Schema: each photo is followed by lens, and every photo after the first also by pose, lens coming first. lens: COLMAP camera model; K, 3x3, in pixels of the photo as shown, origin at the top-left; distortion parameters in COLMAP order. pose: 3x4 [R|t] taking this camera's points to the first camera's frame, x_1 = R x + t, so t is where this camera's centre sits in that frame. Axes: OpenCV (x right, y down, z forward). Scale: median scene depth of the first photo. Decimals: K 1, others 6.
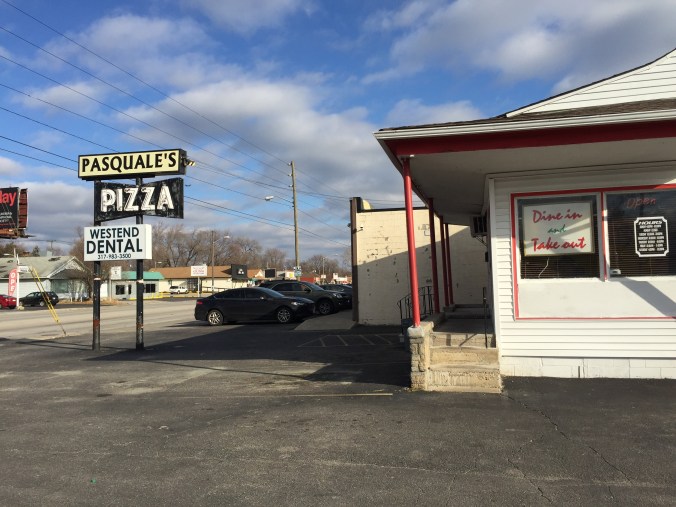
lens RADIAL K [[568.5, 0, 340.7], [0, 568.5, 251.7], [0, 0, 1]] dist [0.030818, -0.012072]
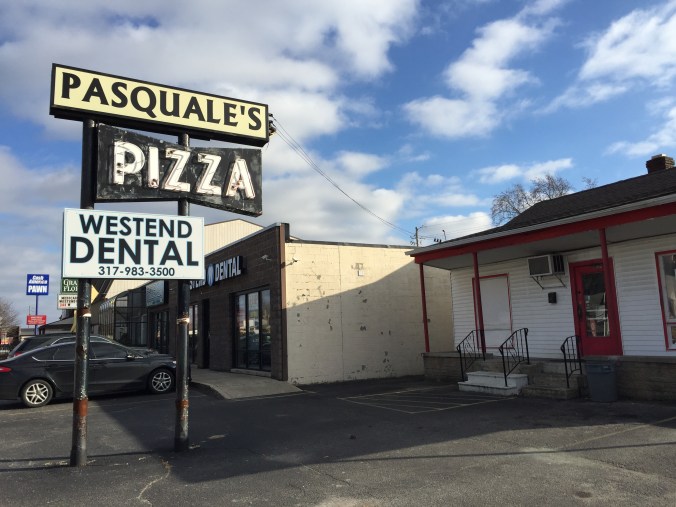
lens RADIAL K [[568.5, 0, 339.3], [0, 568.5, 252.6], [0, 0, 1]] dist [0.030818, -0.012072]
pose [[0.727644, 0.091728, 0.679795, -0.616294], [-0.020025, 0.993437, -0.112615, 0.045869], [-0.685663, 0.068331, 0.724705, 0.497388]]
